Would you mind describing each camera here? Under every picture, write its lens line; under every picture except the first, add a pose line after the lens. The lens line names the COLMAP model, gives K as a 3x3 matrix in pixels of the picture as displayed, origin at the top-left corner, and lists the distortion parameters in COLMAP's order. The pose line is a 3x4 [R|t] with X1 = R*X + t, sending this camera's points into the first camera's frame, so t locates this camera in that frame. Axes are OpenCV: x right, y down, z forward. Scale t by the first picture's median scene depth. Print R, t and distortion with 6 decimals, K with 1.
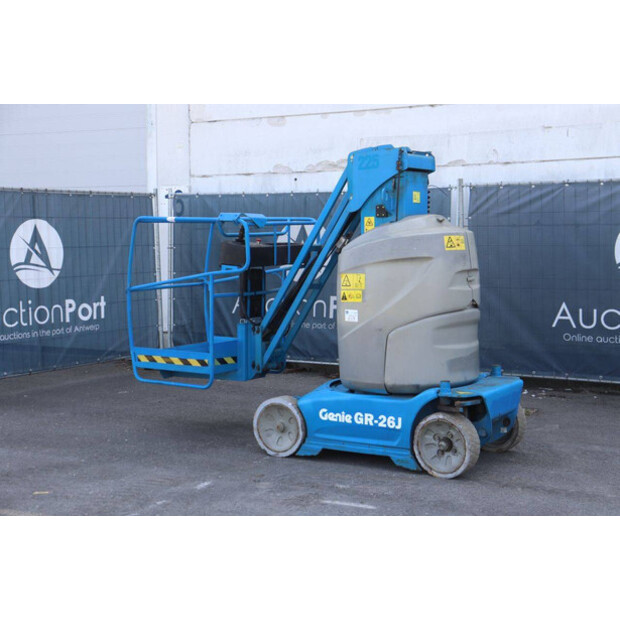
lens RADIAL K [[1071.7, 0, 294.6], [0, 1071.7, 299.3], [0, 0, 1]] dist [0.137215, 0.000000]
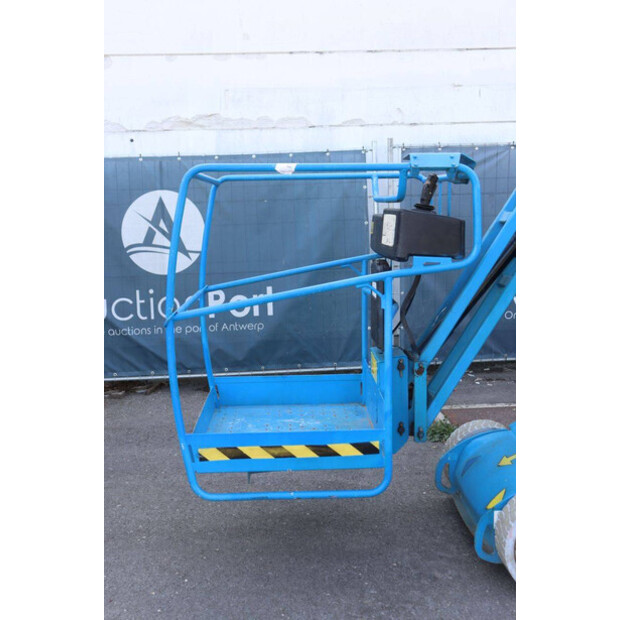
lens RADIAL K [[721.0, 0, 310.8], [0, 721.0, 309.5], [0, 0, 1]] dist [-0.000619, 0.000000]
pose [[0.813174, -0.098804, 0.573574, -0.325664], [0.062321, 0.994601, 0.082976, -0.040895], [-0.578675, -0.031728, 0.814941, 0.797079]]
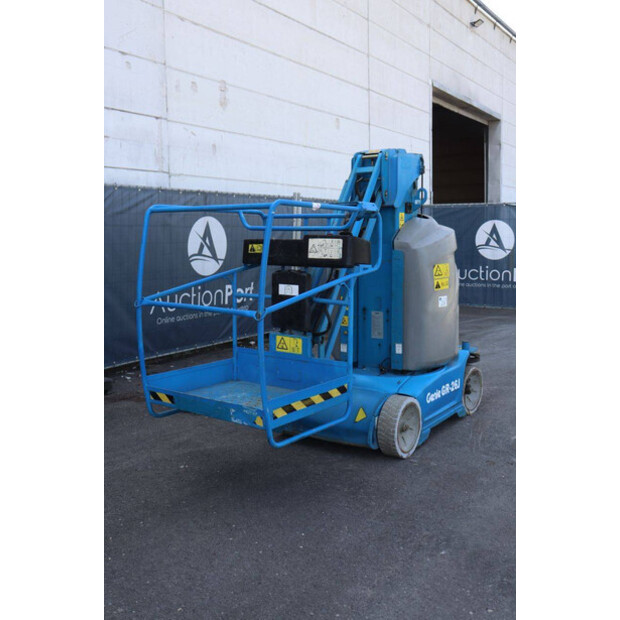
lens RADIAL K [[651.6, 0, 306.6], [0, 651.6, 304.5], [0, 0, 1]] dist [-0.055506, 0.000000]
pose [[0.033562, -0.105479, 0.993855, -0.606158], [0.068392, 0.992327, 0.103007, -0.059351], [-0.997094, 0.064514, 0.040518, 1.088182]]
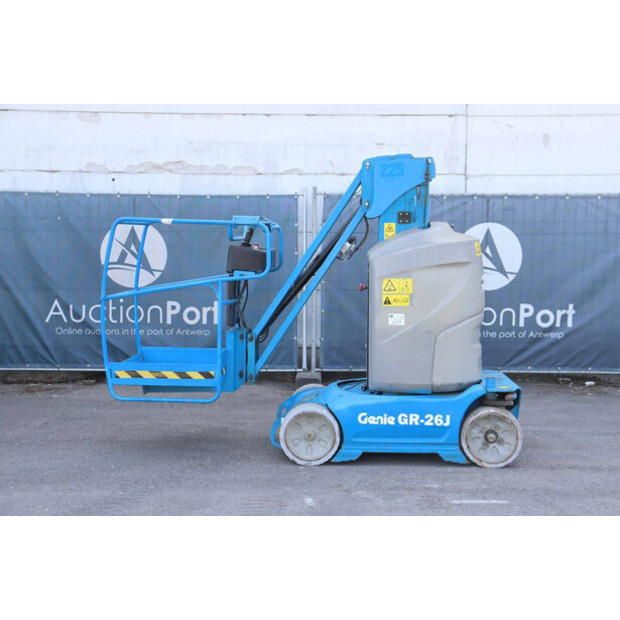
lens RADIAL K [[976.9, 0, 323.6], [0, 976.9, 309.3], [0, 0, 1]] dist [0.143157, 0.000000]
pose [[0.854599, -0.027549, 0.518558, -0.478390], [0.020369, 0.999602, 0.019535, -0.013876], [-0.518889, -0.006132, 0.854819, 0.233928]]
